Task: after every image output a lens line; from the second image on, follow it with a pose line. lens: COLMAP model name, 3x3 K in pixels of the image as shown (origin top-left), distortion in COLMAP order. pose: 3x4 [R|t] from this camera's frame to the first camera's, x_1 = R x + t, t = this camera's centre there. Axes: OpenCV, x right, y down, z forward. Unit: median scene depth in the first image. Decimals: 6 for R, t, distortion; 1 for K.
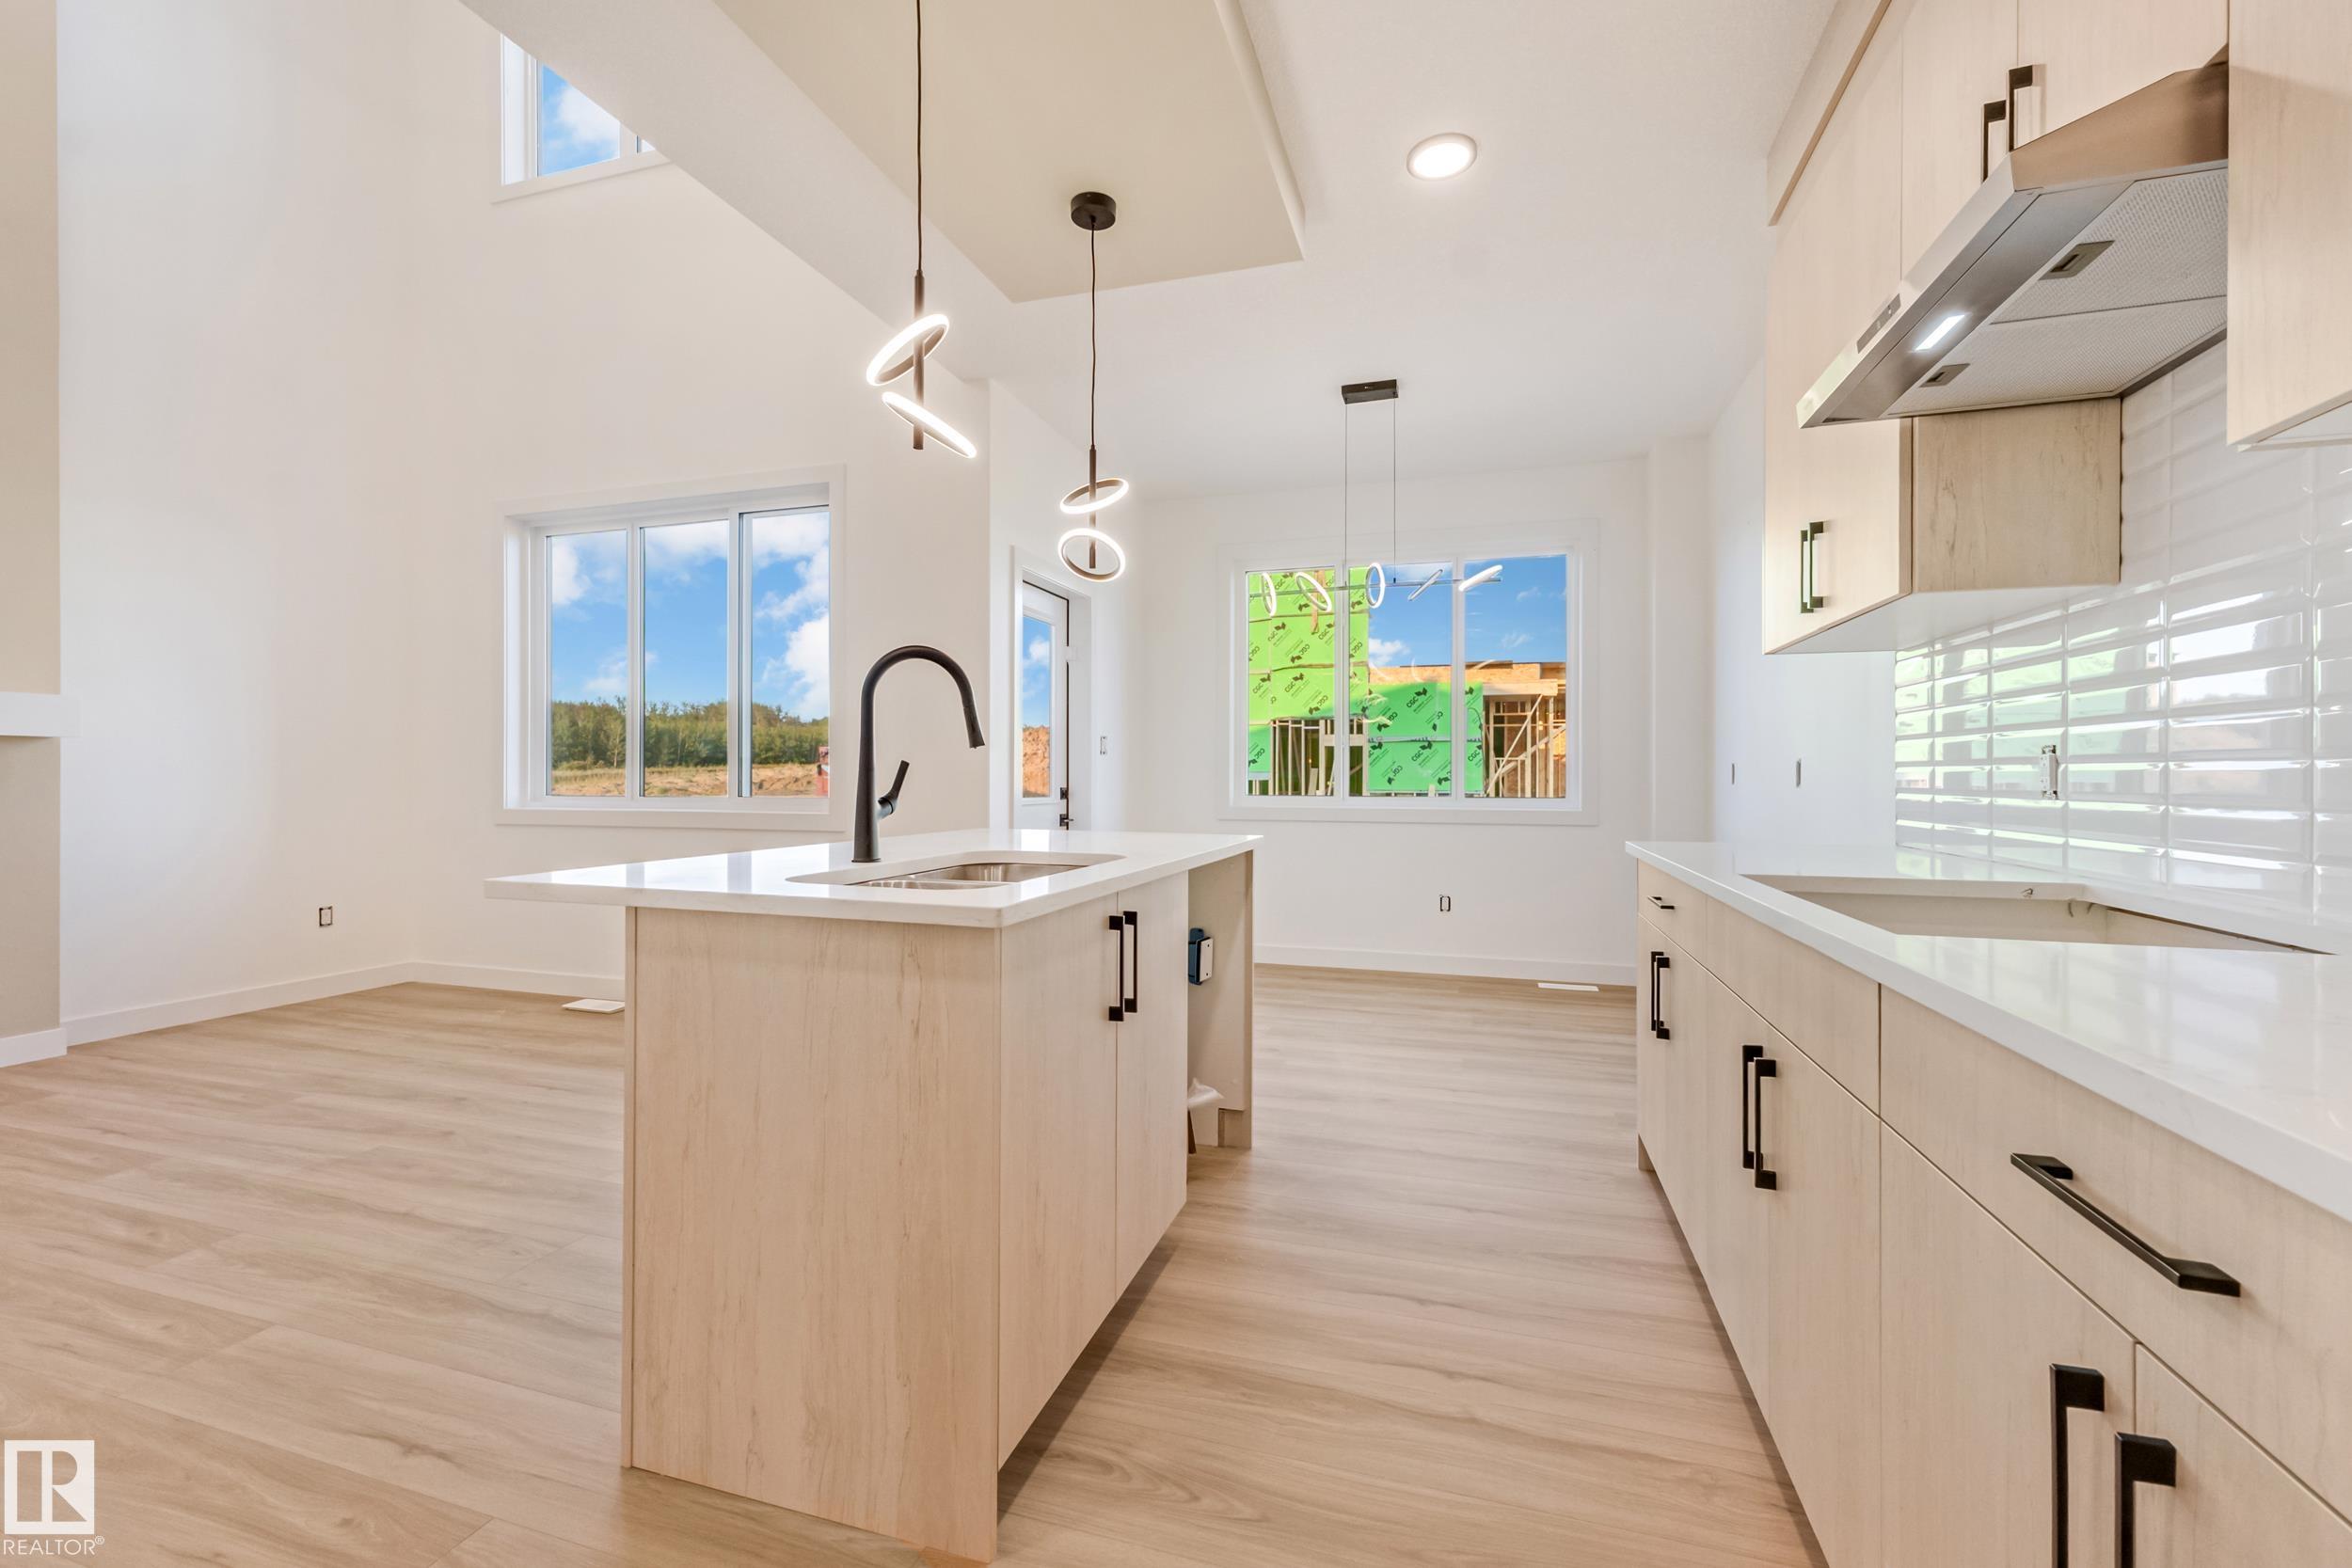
lens RADIAL K [[977.8, 0, 1182.9], [0, 977.8, 782.3], [0, 0, 1]] dist [-0.000193, -0.000807]
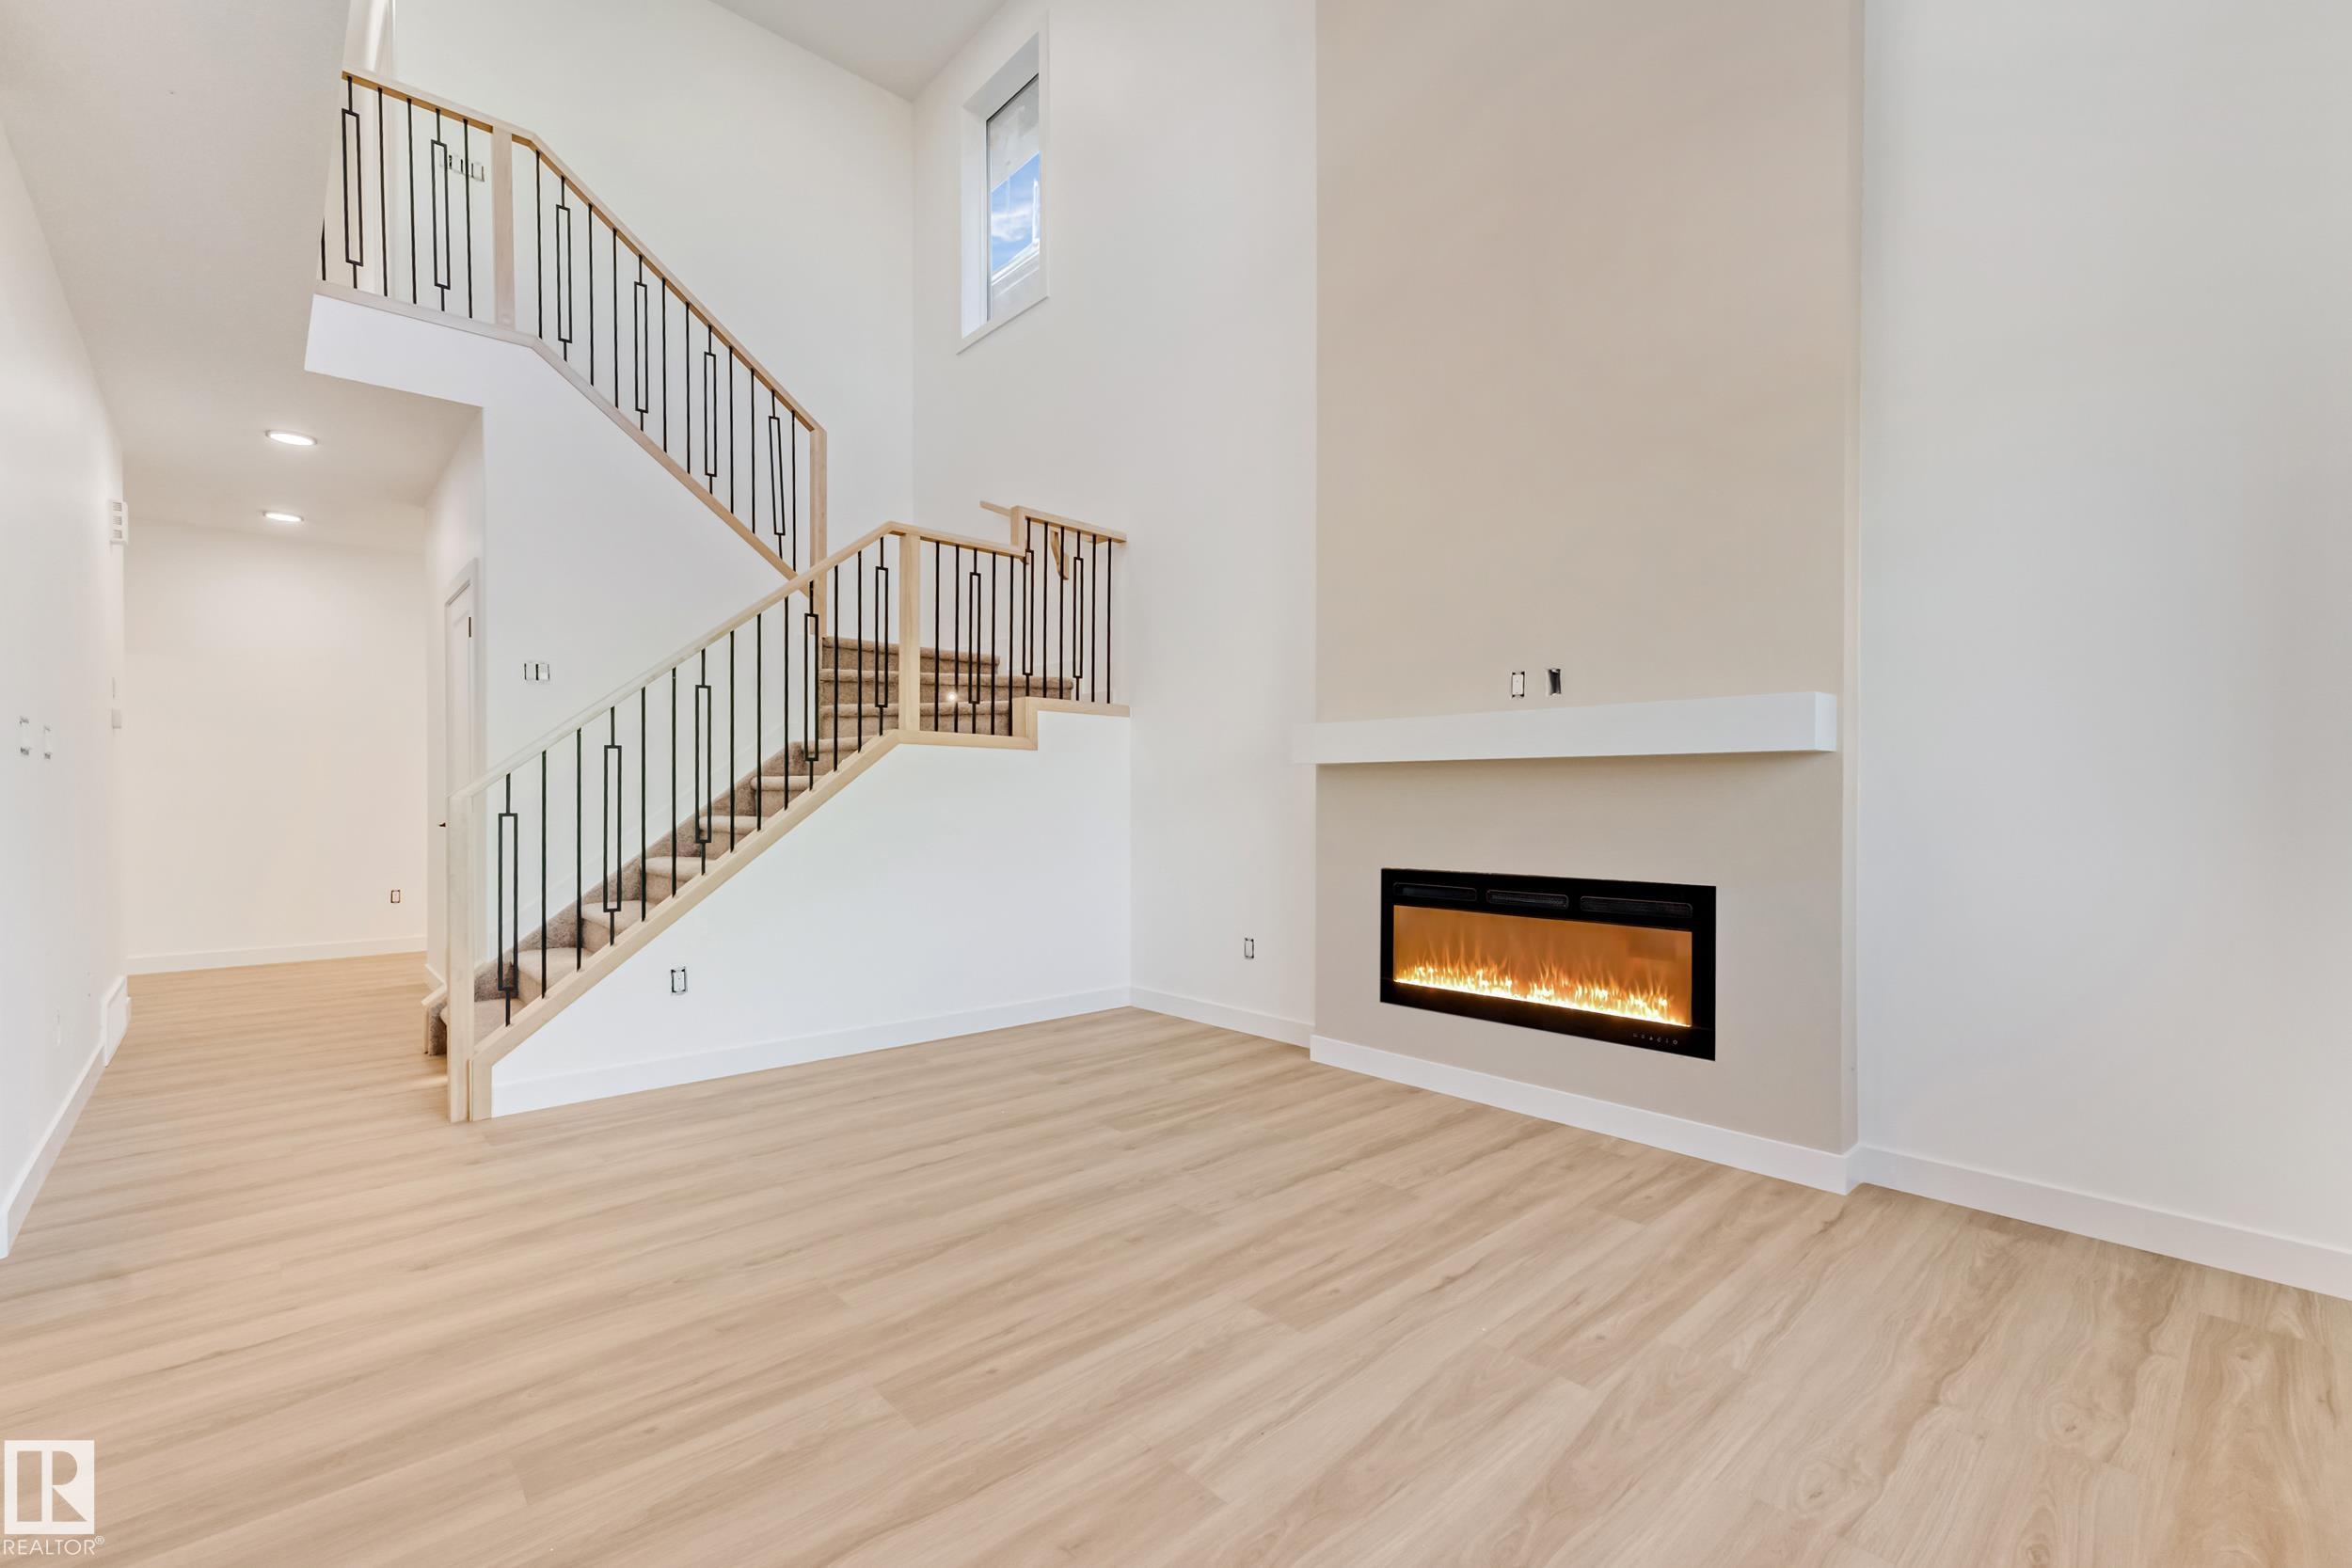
lens RADIAL K [[1012.5, 0, 1159.4], [0, 1012.5, 802.1], [0, 0, 1]] dist [0.004312, -0.002023]
pose [[-0.507143, 0.000763, -0.861862, -0.353313], [-0.009809, 0.999930, 0.006657, -0.012816], [0.861806, 0.011830, -0.507100, 1.342607]]
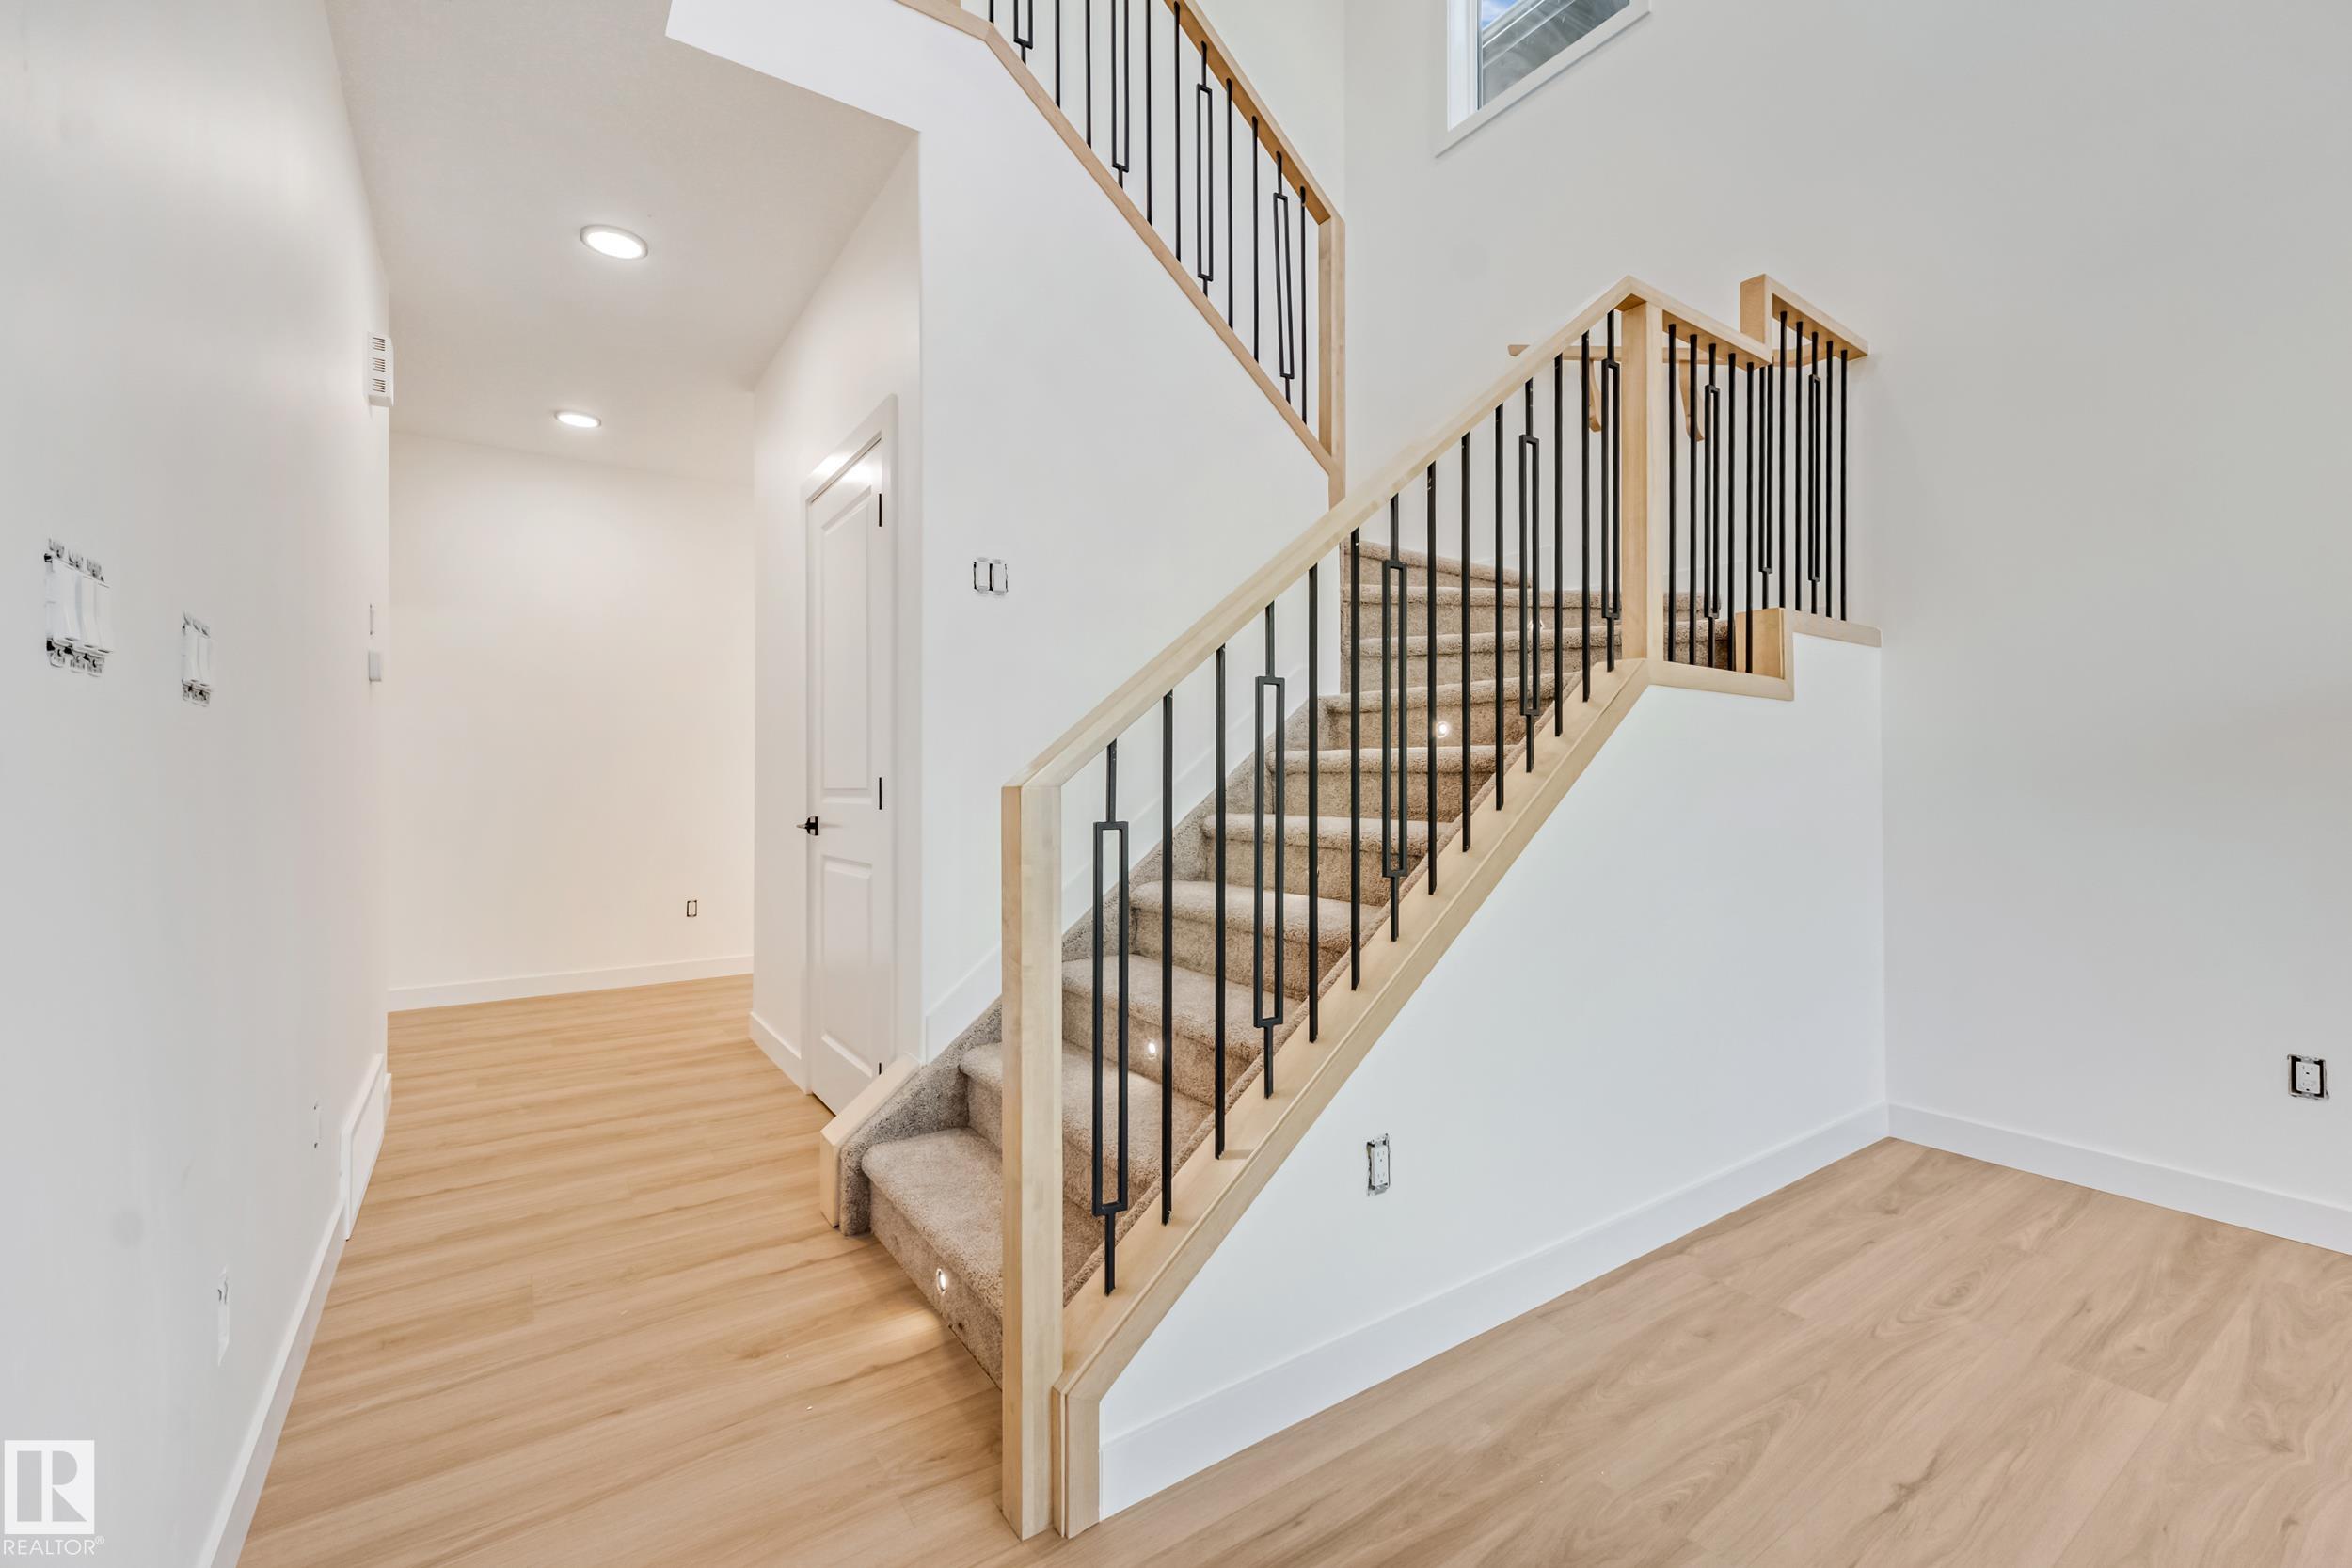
lens RADIAL K [[977.8, 0, 1164.2], [0, 977.8, 771.9], [0, 0, 1]] dist [-0.000193, -0.000807]
pose [[-0.619647, -0.010301, -0.784813, -0.634210], [-0.007138, 0.999946, -0.007489, -0.005337], [0.784848, 0.000961, -0.619688, 0.298969]]
